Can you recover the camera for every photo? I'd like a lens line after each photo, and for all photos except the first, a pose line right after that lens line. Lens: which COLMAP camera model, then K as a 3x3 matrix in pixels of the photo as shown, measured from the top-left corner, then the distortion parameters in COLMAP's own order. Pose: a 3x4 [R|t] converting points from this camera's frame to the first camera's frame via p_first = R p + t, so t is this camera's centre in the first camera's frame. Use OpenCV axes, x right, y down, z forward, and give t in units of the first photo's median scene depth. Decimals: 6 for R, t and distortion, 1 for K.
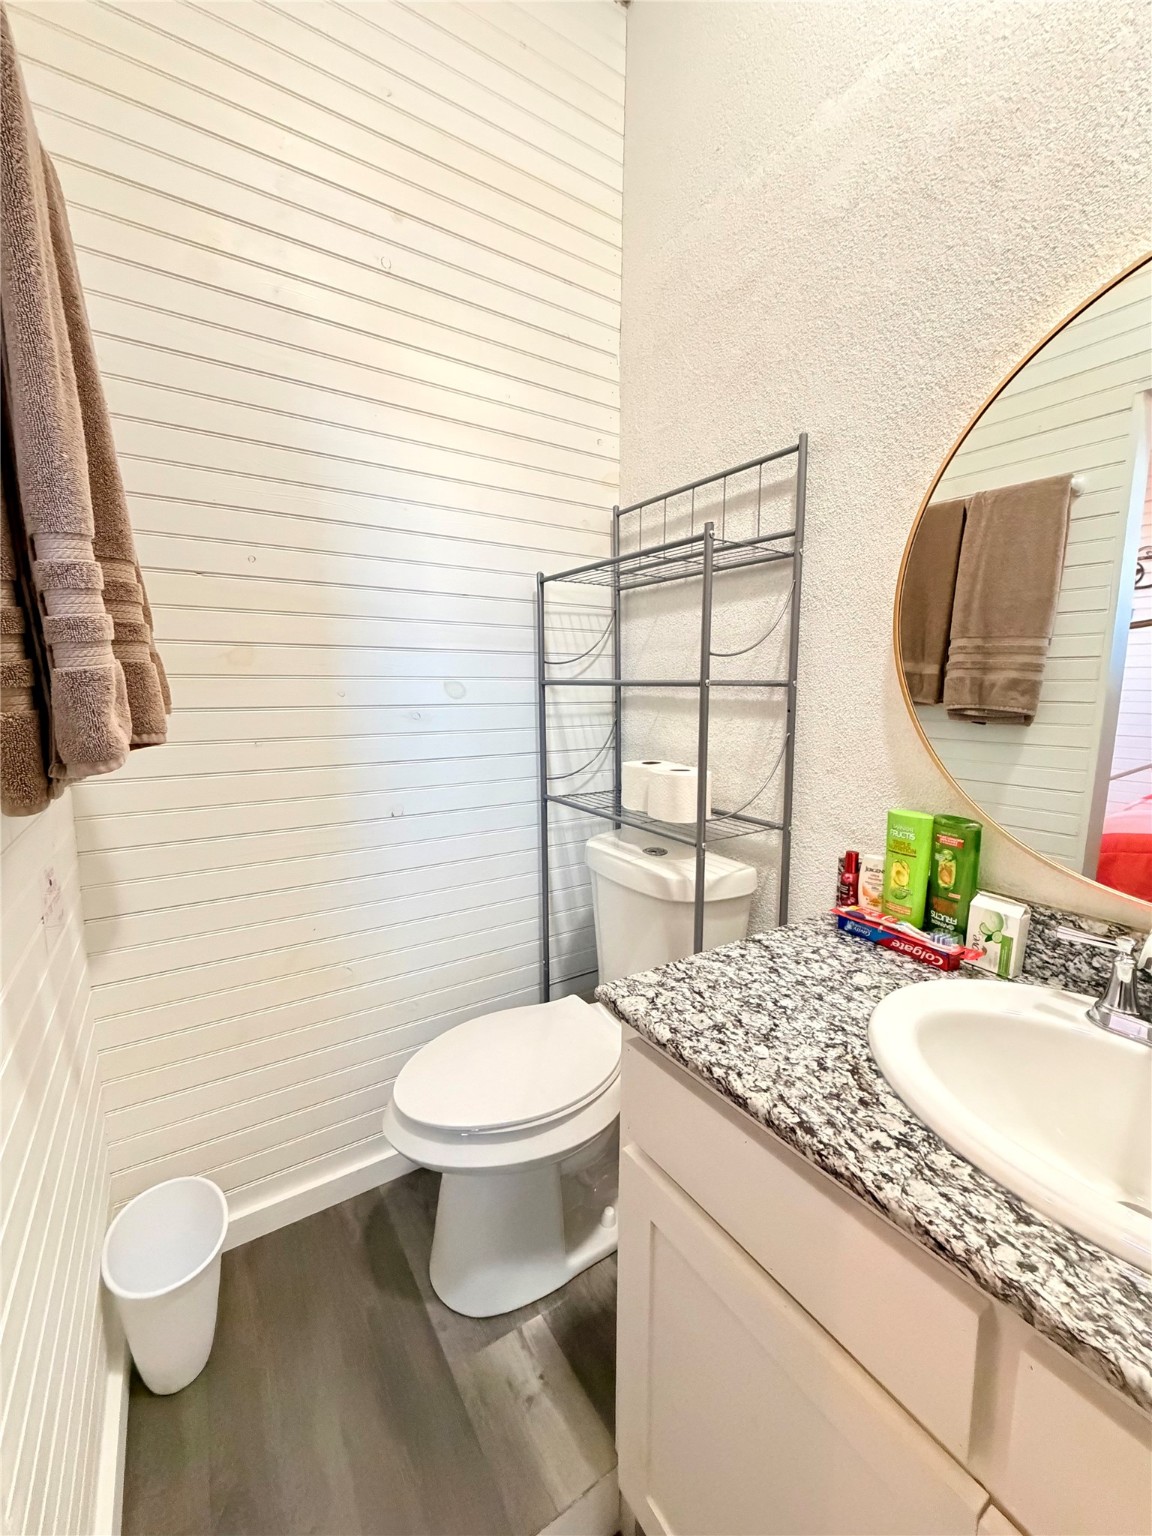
lens RADIAL K [[612.1, 0, 574.0], [0, 612.1, 769.2], [0, 0, 1]] dist [-0.000306, 0.000158]
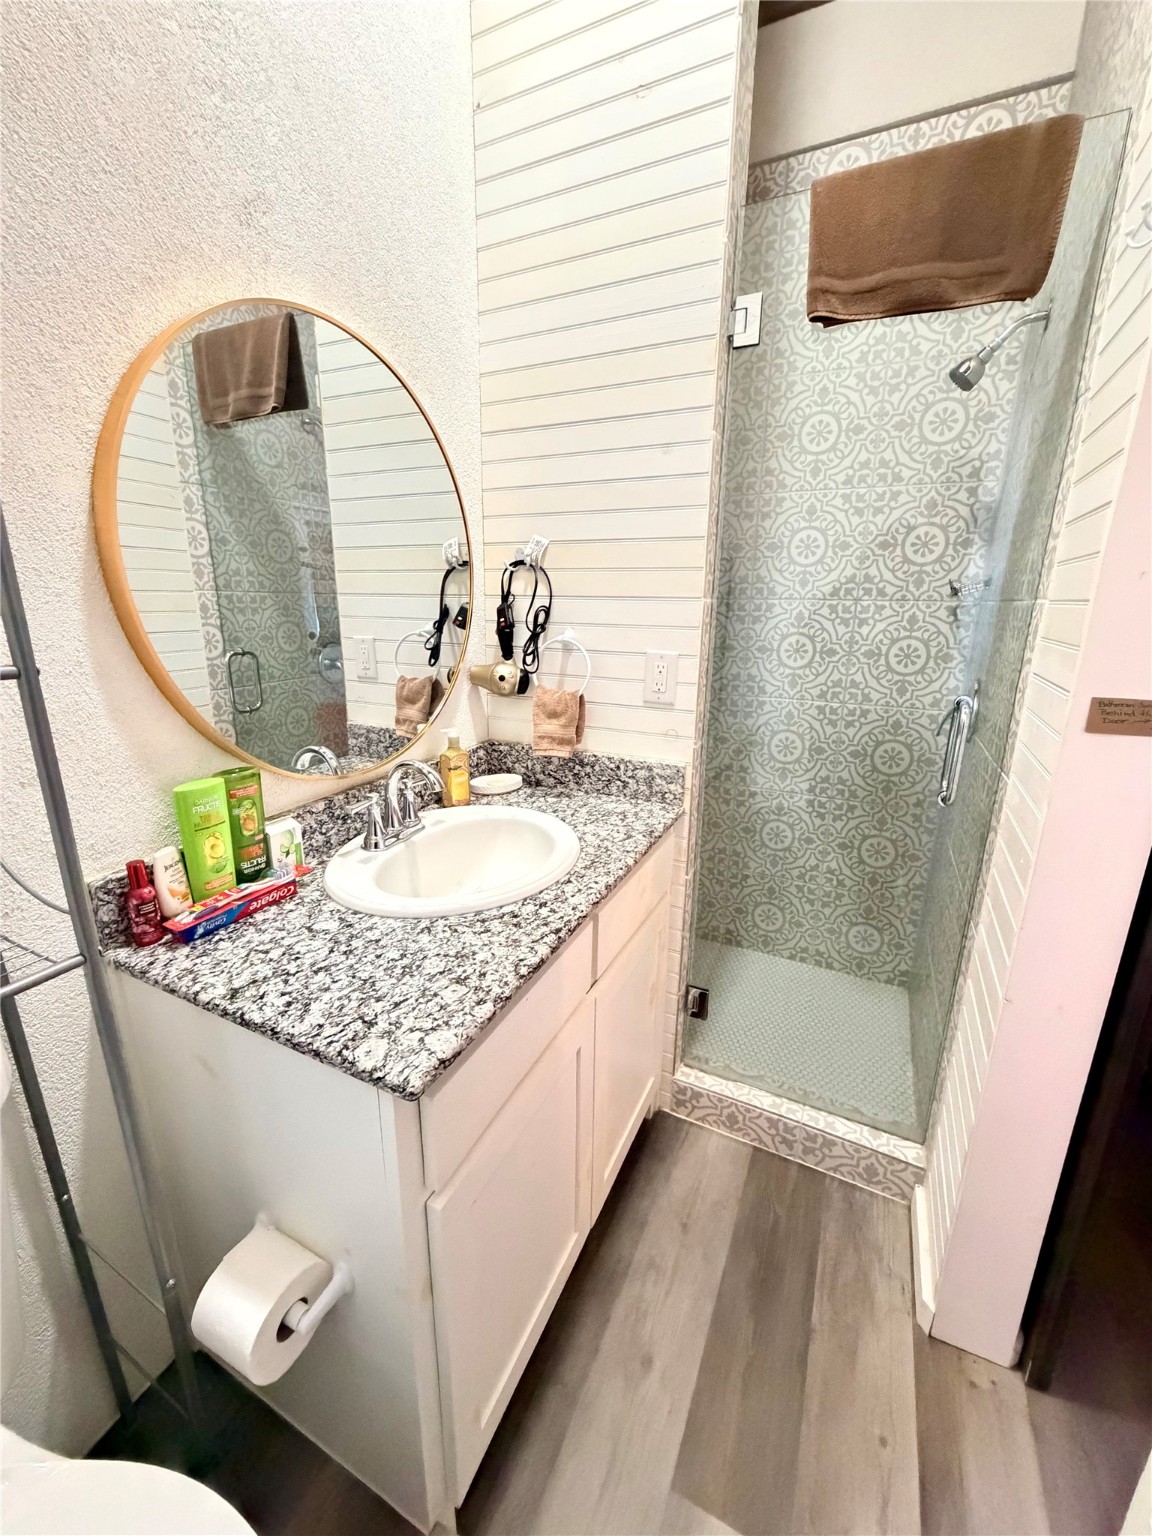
lens RADIAL K [[612.1, 0, 576.1], [0, 612.1, 770.1], [0, 0, 1]] dist [-0.000306, 0.000158]
pose [[-0.514717, -0.243456, 0.822068, -0.577065], [0.107535, 0.932932, 0.343619, -0.235035], [-0.850590, 0.265268, -0.454016, 1.059067]]
